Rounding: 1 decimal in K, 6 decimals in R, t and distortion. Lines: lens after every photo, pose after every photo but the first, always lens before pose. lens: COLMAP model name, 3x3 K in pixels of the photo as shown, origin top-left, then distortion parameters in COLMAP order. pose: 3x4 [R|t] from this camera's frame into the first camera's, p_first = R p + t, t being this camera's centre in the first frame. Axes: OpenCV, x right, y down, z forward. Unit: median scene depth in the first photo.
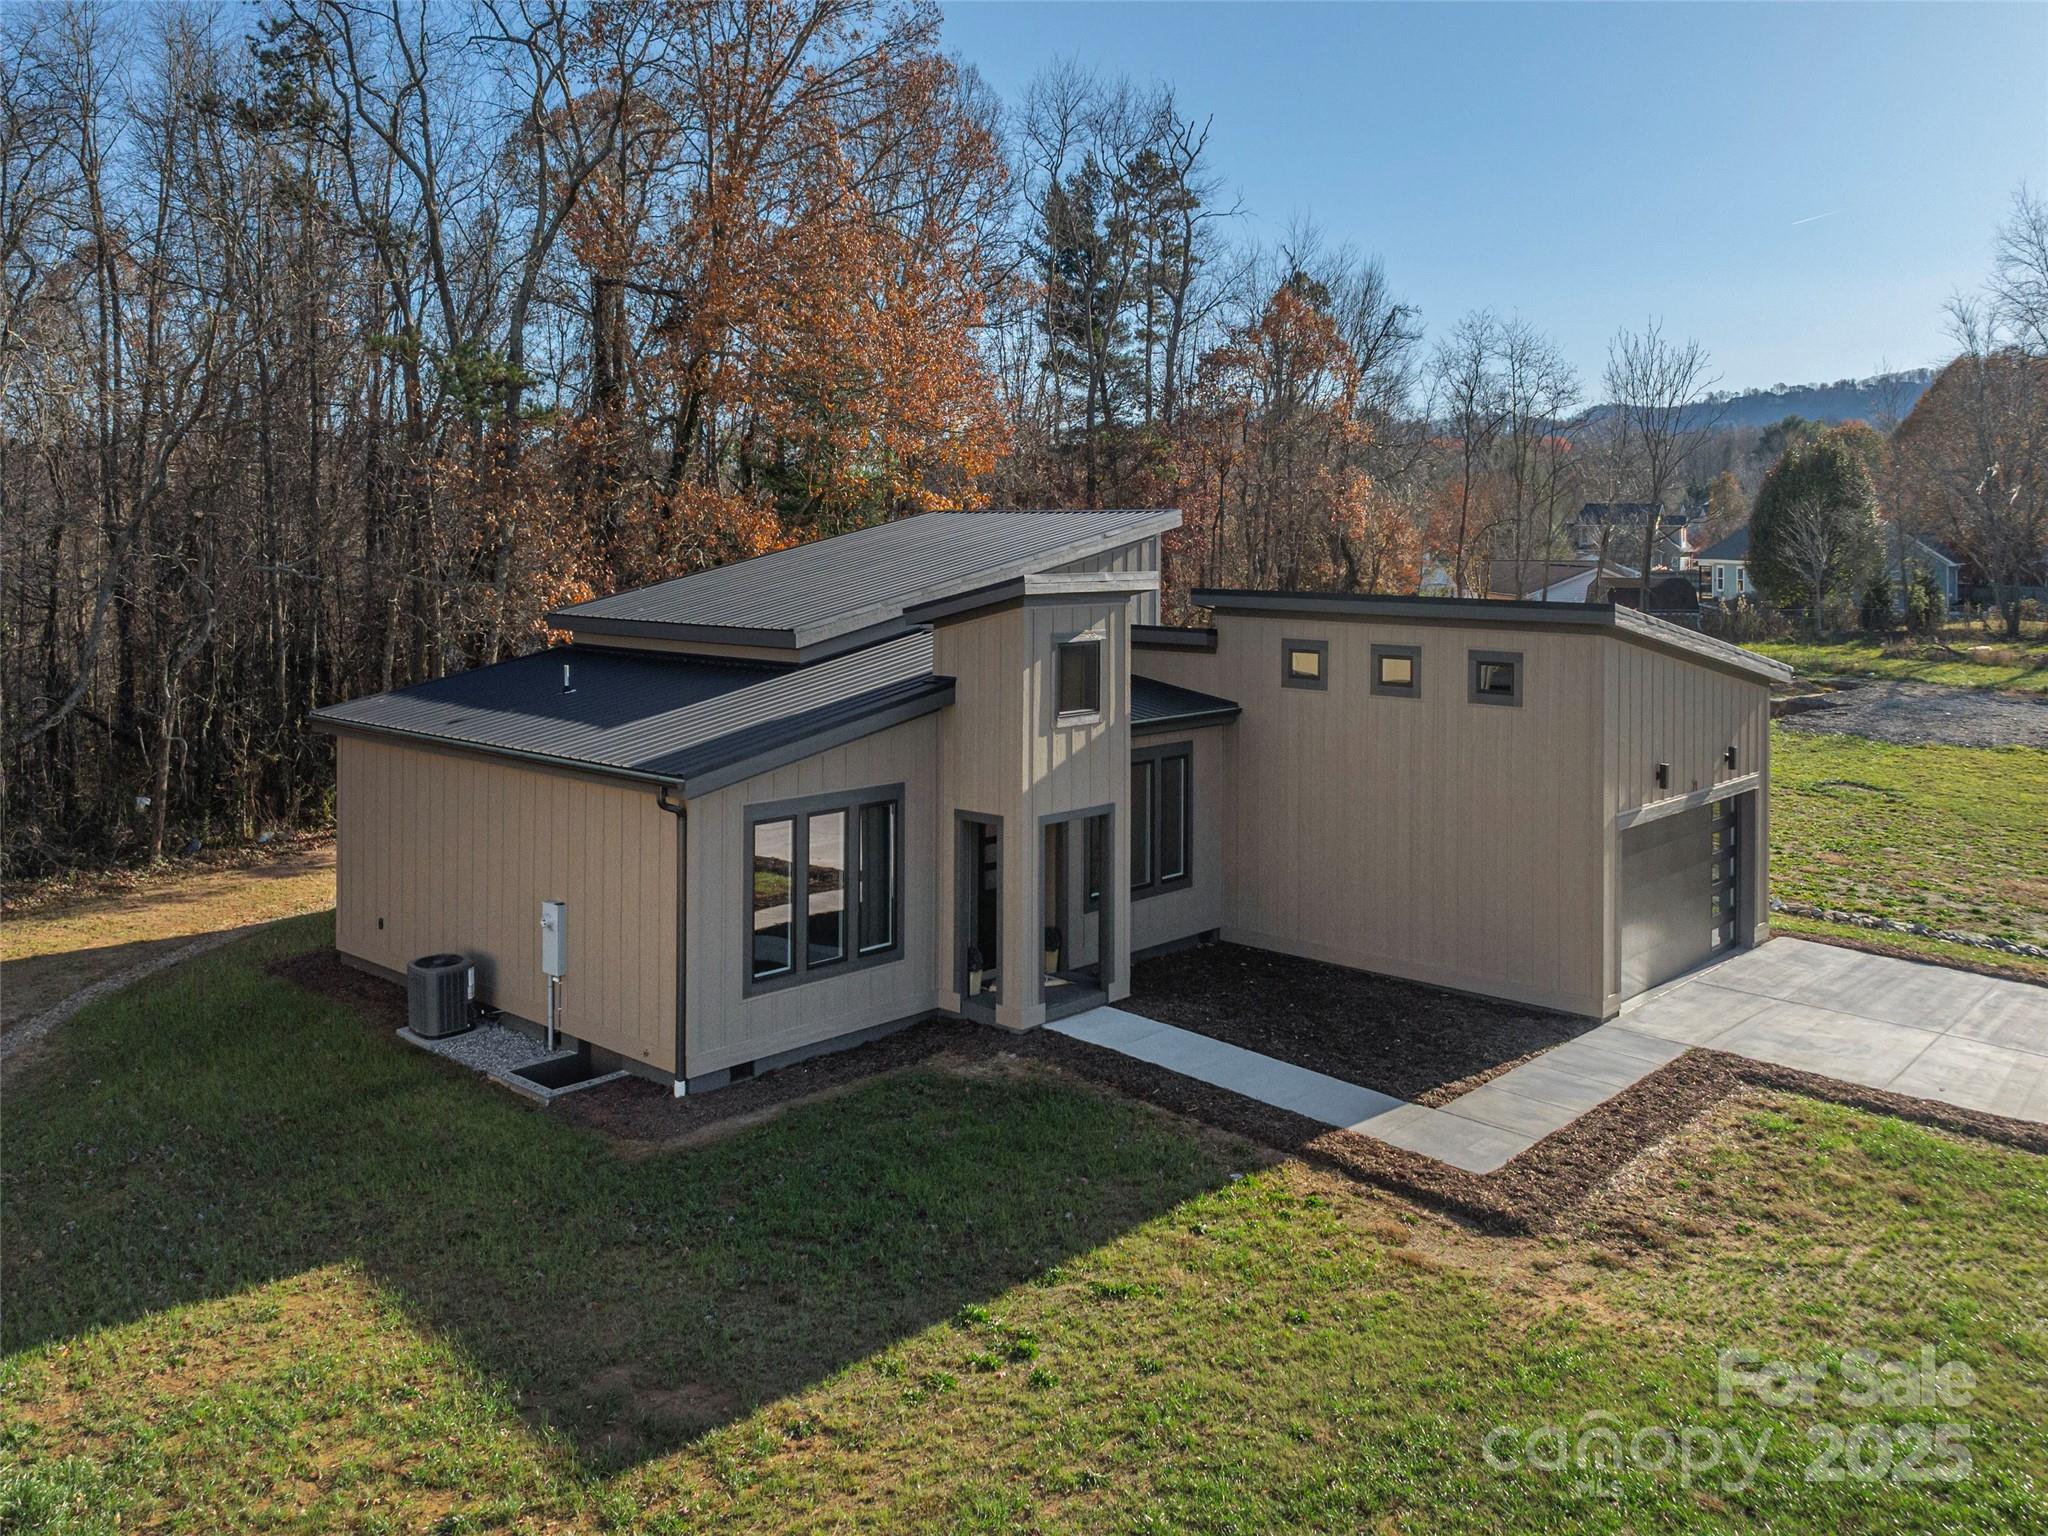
lens RADIAL K [[1656.4, 0, 974.8], [0, 1656.4, 534.5], [0, 0, 1]] dist [-0.043750, 0.014505]
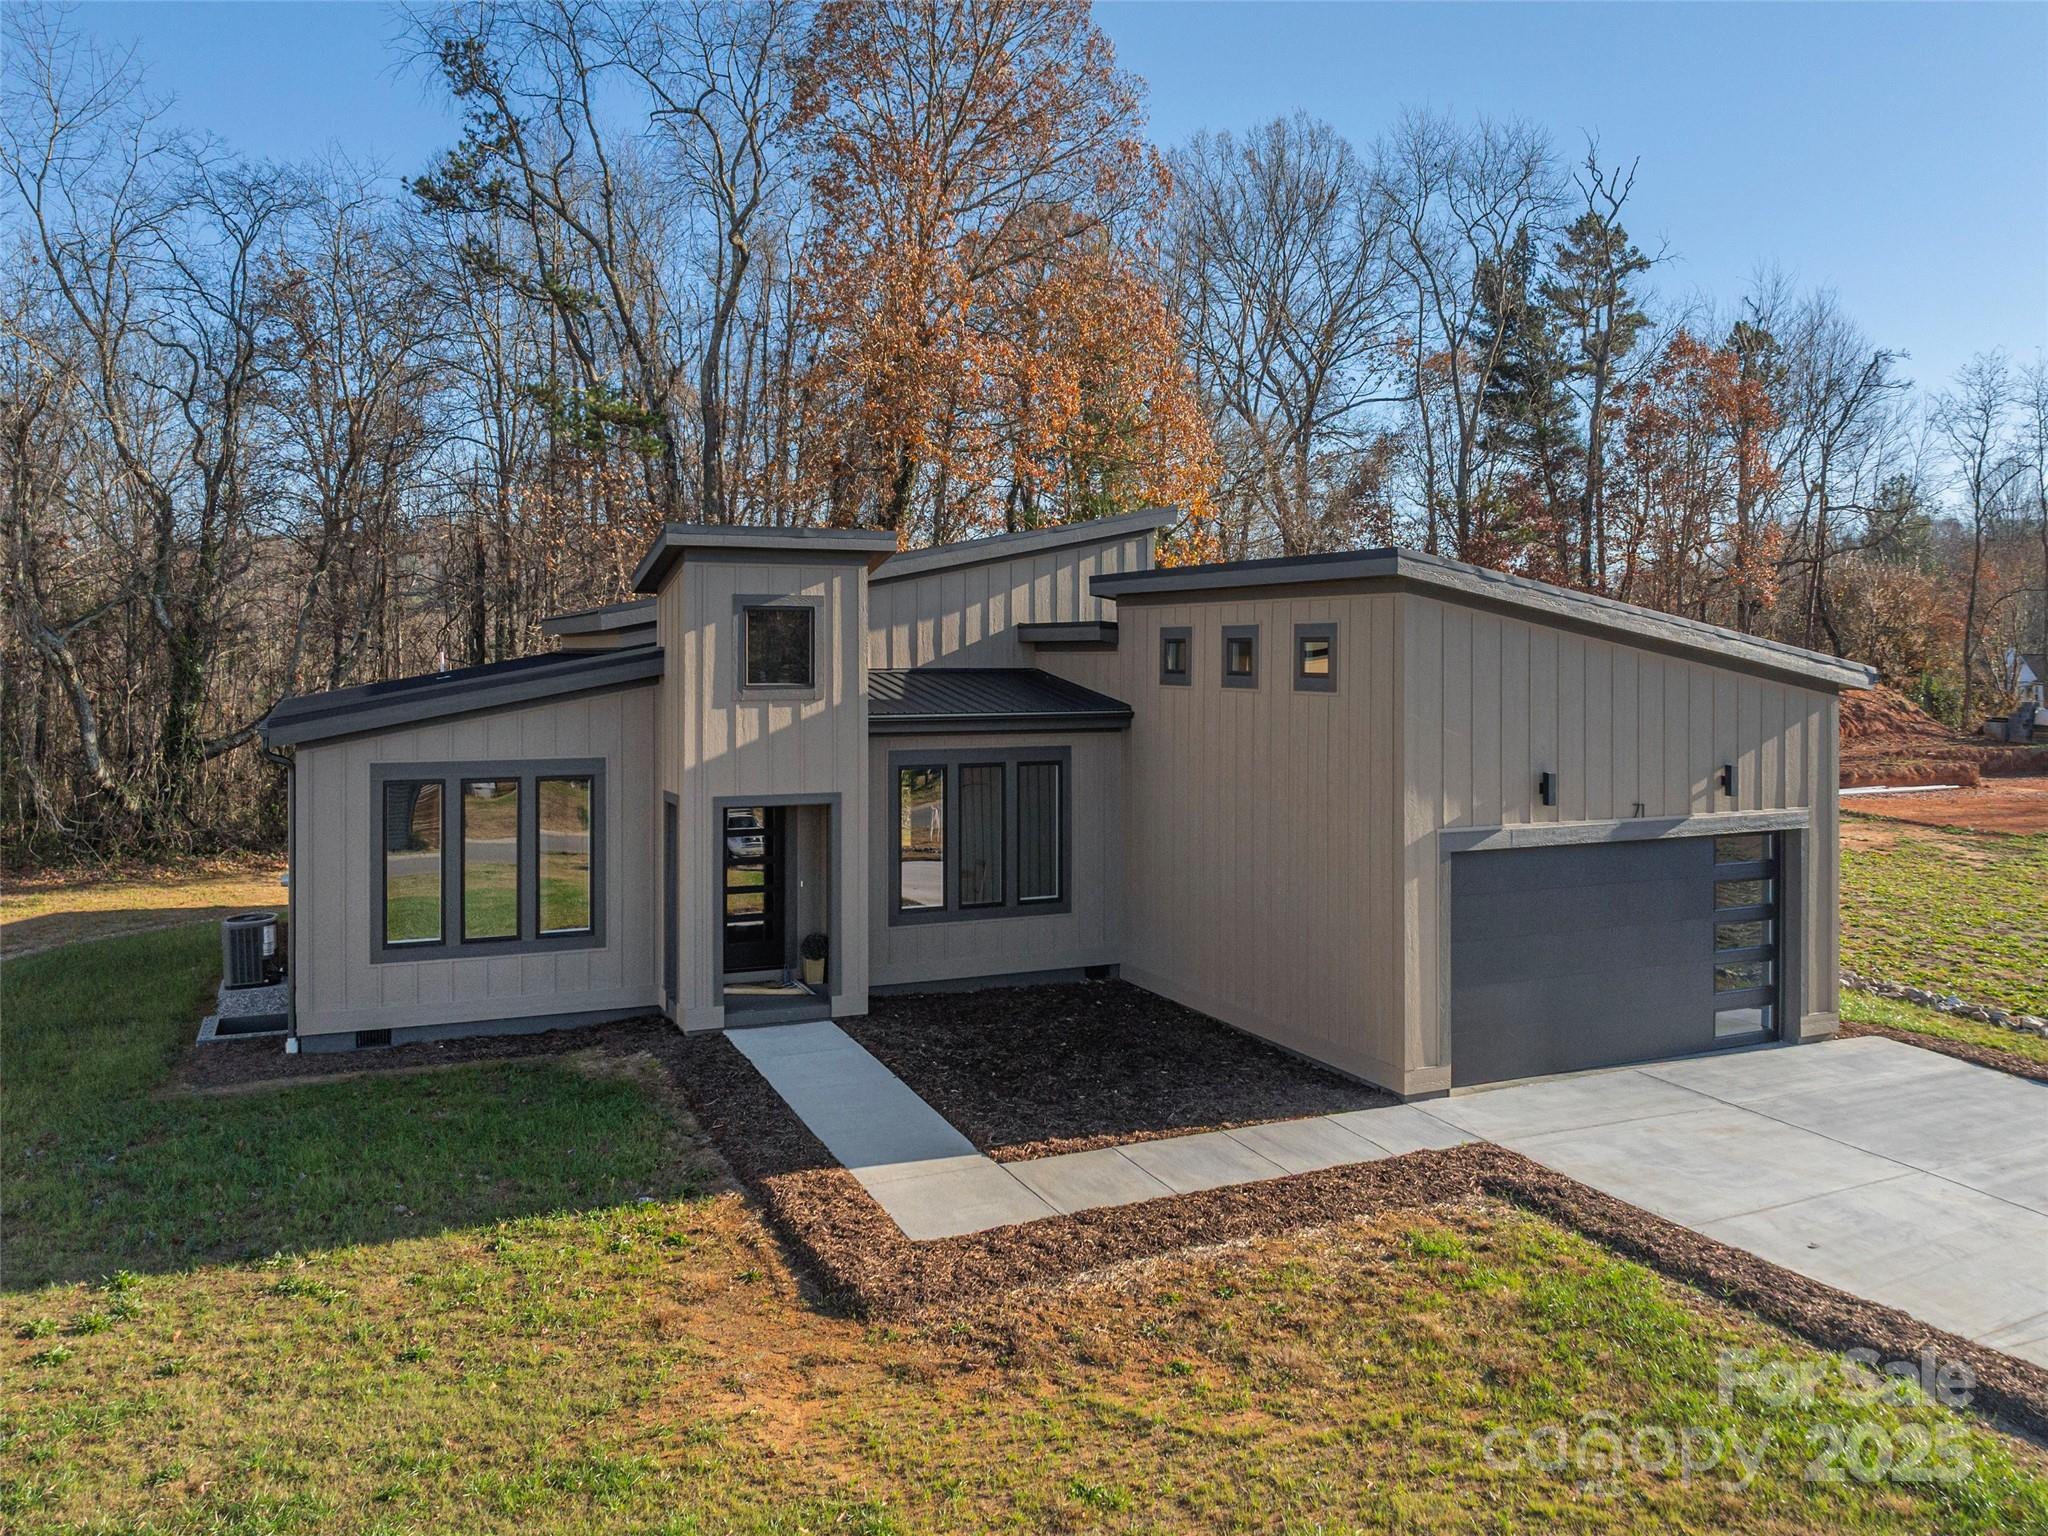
lens RADIAL K [[1499.2, 0, 1056.4], [0, 1499.2, 729.3], [0, 0, 1]] dist [-0.024487, -0.012389]
pose [[0.927112, 0.010996, -0.374622, 0.523685], [0.004412, 0.999180, 0.040246, 0.103378], [0.374757, -0.038966, 0.926304, 0.323947]]
